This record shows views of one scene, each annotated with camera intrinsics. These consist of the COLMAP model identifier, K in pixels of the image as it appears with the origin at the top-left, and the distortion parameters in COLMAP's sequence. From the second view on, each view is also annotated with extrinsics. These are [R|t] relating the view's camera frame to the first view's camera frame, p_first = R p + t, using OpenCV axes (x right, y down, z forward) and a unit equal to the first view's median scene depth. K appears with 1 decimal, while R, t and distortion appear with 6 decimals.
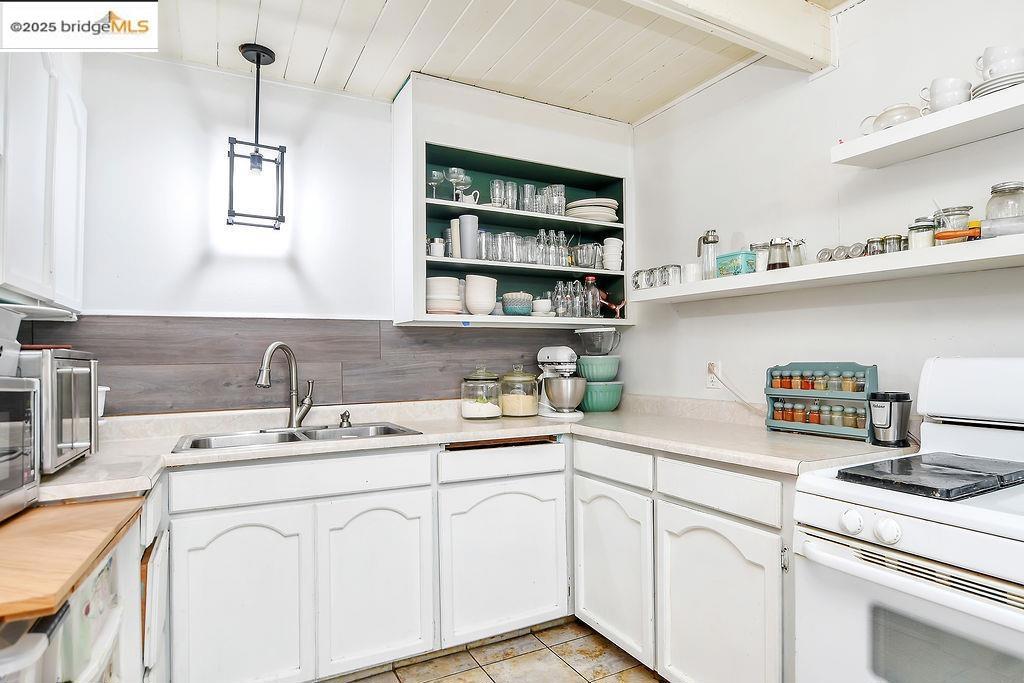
lens RADIAL K [[565.6, 0, 515.4], [0, 565.6, 350.6], [0, 0, 1]] dist [-0.021654, 0.005682]
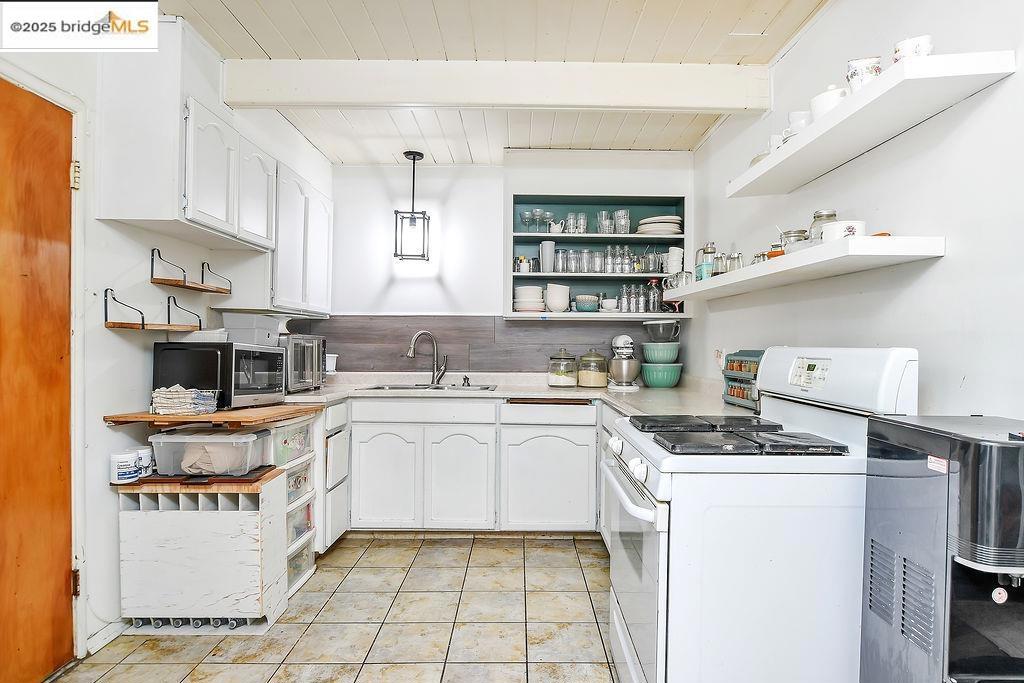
lens RADIAL K [[565.6, 0, 528.3], [0, 565.6, 349.7], [0, 0, 1]] dist [-0.021654, 0.005682]
pose [[0.884845, 0.021987, -0.465367, 0.565712], [-0.010897, 0.999589, 0.026506, -0.006678], [0.465758, -0.018383, 0.884721, -0.286267]]
